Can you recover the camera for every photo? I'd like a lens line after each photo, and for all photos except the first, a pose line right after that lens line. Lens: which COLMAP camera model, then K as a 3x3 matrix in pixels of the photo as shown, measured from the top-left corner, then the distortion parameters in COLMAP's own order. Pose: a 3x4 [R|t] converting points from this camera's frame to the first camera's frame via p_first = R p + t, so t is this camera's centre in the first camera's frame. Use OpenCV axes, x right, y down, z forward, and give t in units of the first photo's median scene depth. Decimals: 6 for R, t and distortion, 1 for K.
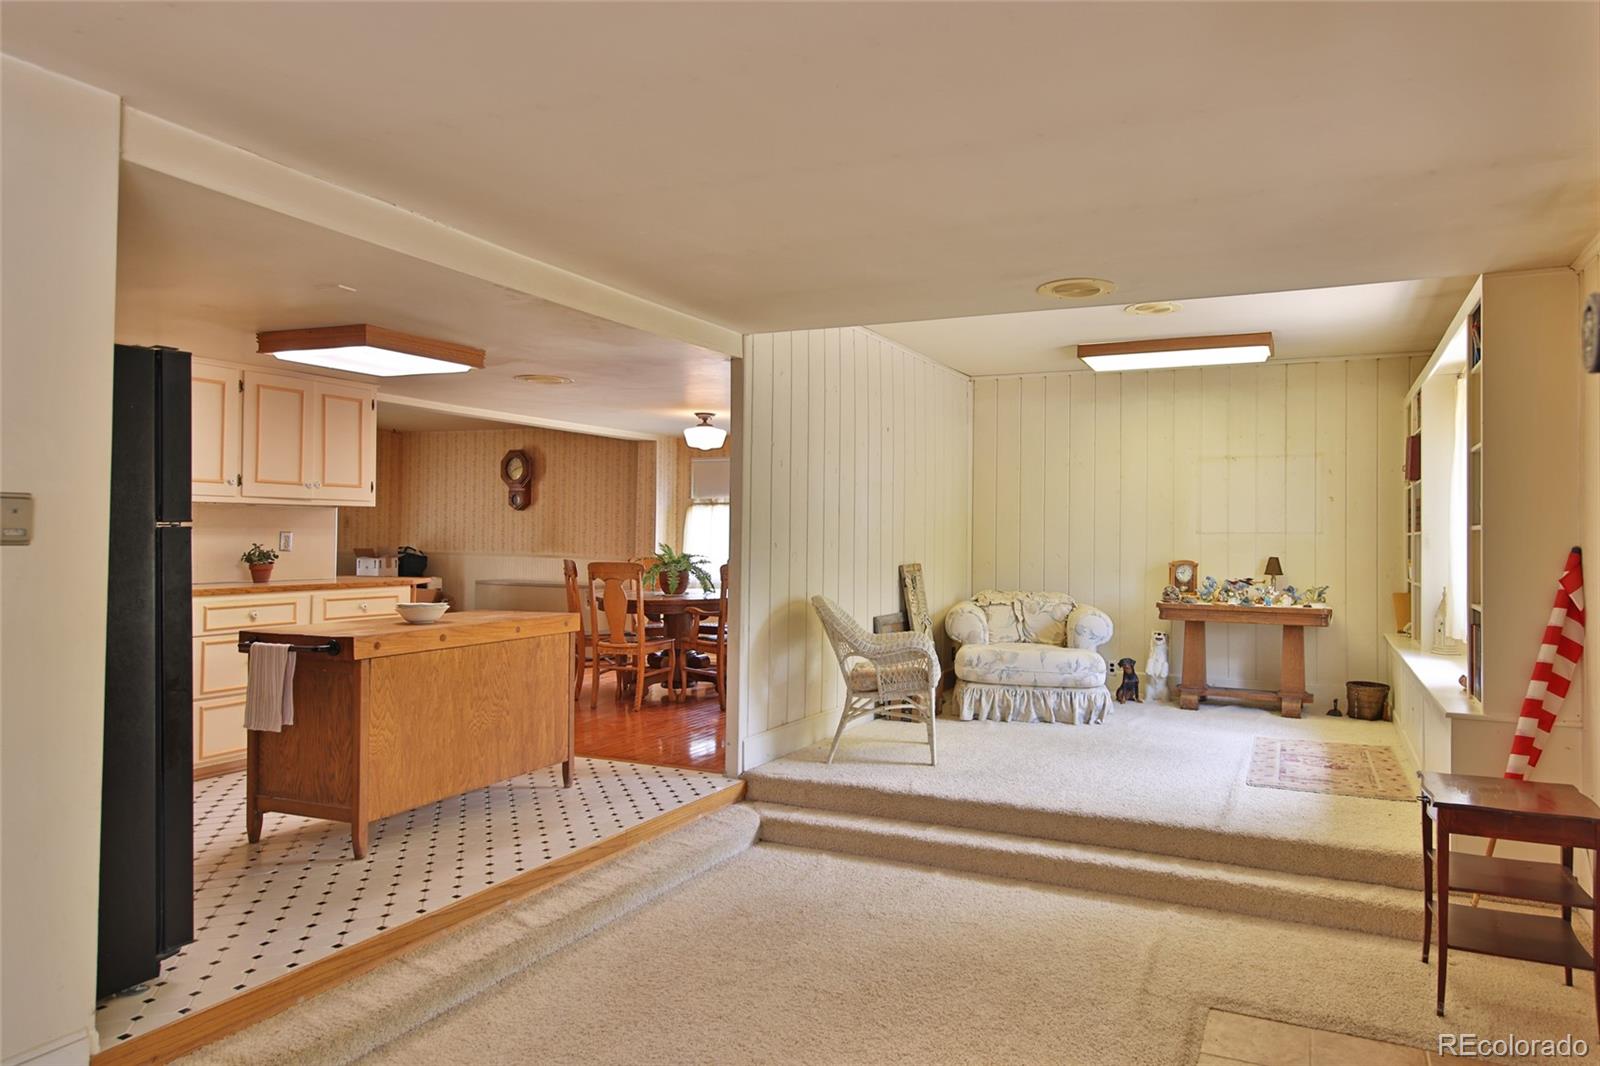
lens RADIAL K [[967.9, 0, 800.0], [0, 967.9, 533.0], [0, 0, 1]] dist [-0.003153, -0.001369]
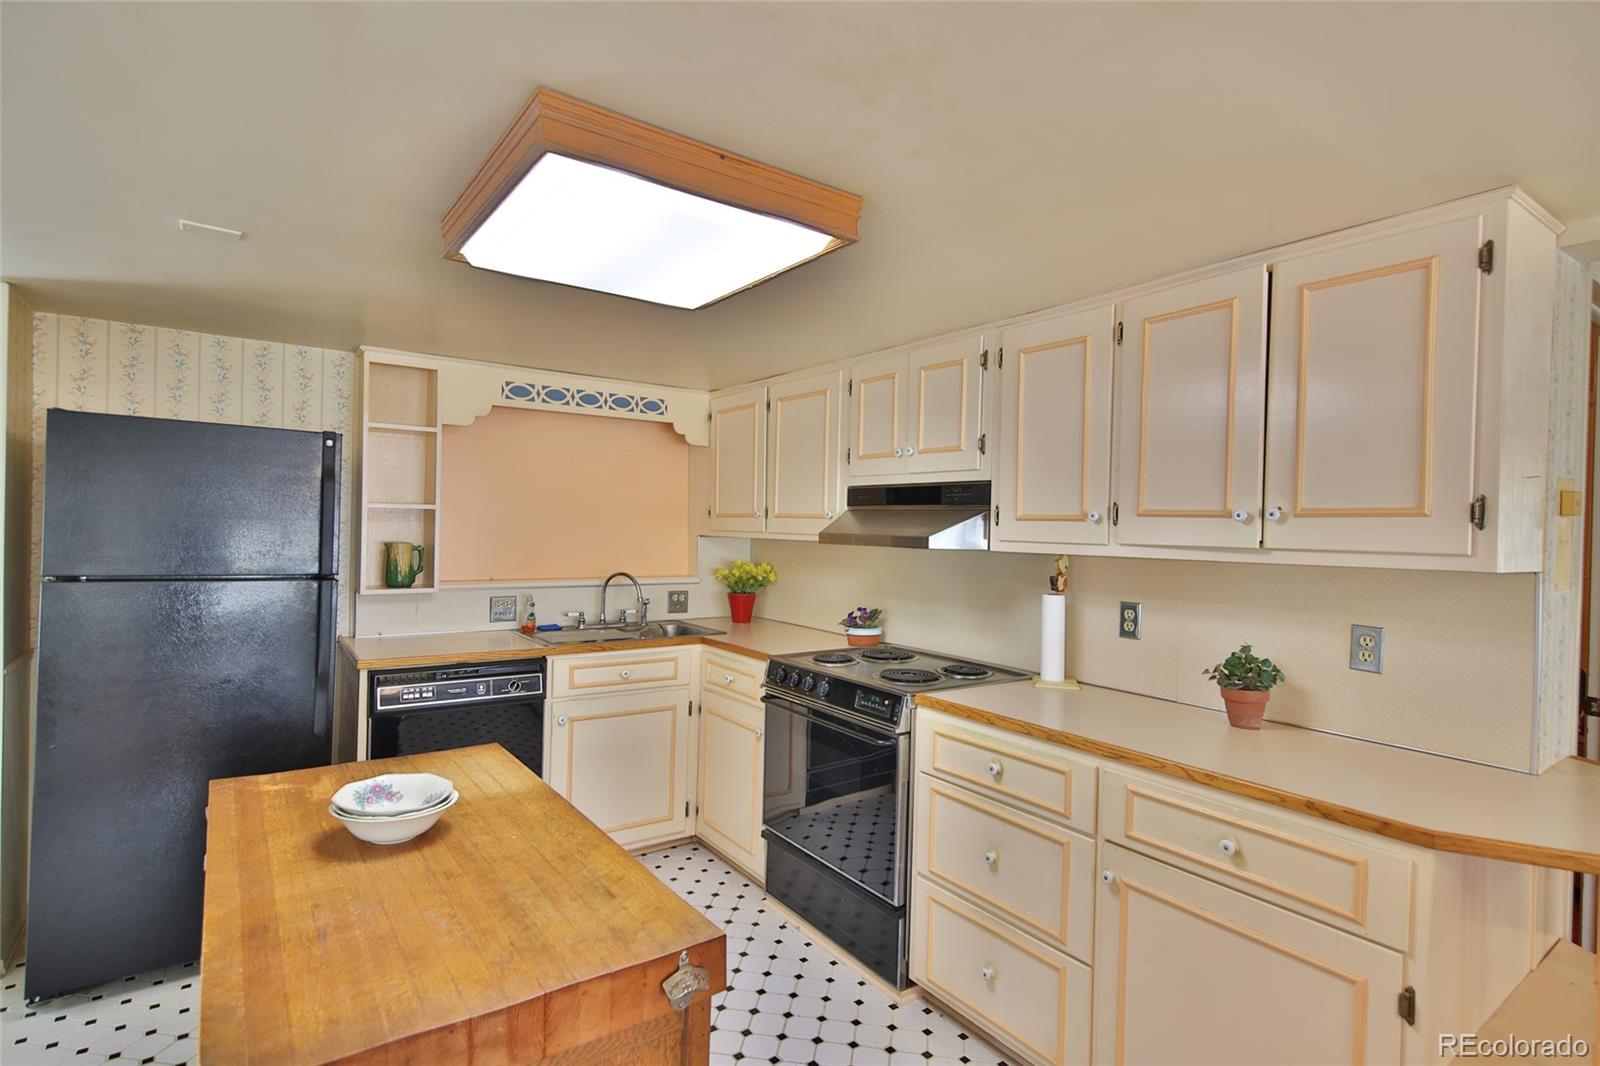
lens RADIAL K [[789.6, 0, 800.0], [0, 789.6, 533.0], [0, 0, 1]] dist [0.001683, -0.000042]
pose [[-0.439694, -0.016413, -0.897998, -0.153690], [-0.026098, 0.999644, -0.005492, -0.045935], [0.897768, 0.021022, -0.439966, 1.283710]]
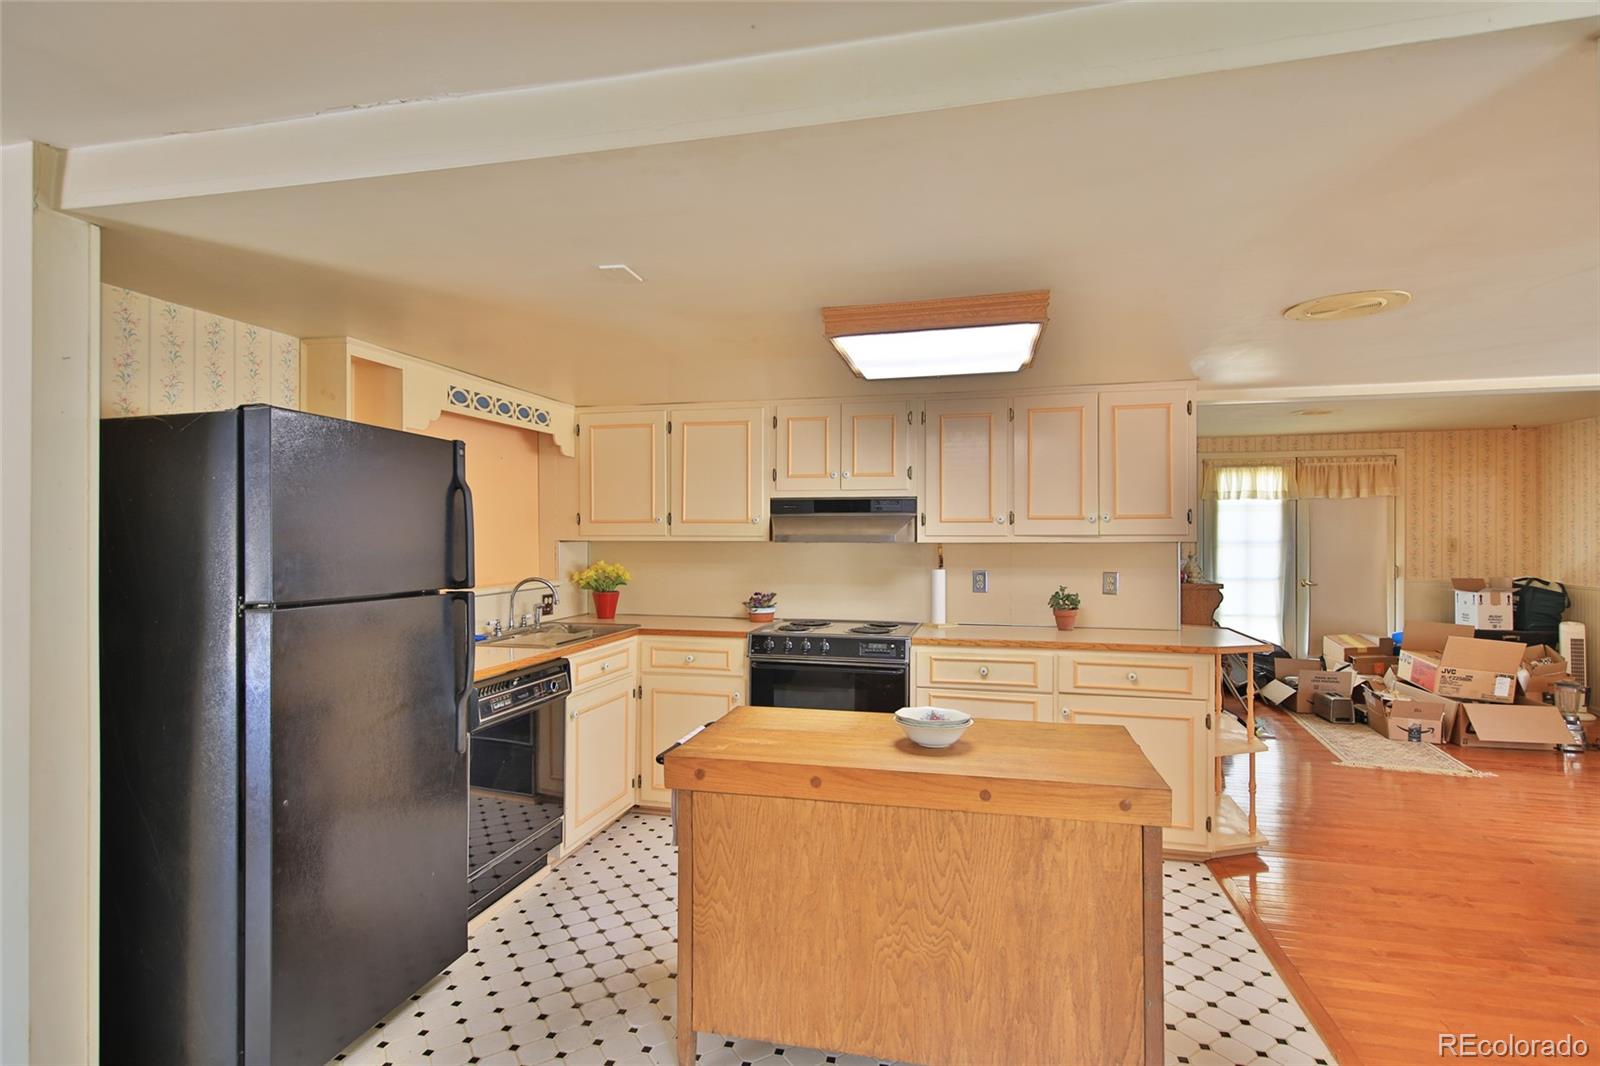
lens RADIAL K [[780.8, 0, 800.0], [0, 780.8, 533.0], [0, 0, 1]] dist [0.017884, -0.000645]
pose [[0.248689, -0.014710, -0.968472, 0.101053], [0.006601, 0.999887, -0.013492, -0.039104], [0.968561, -0.003037, 0.248758, 0.775376]]
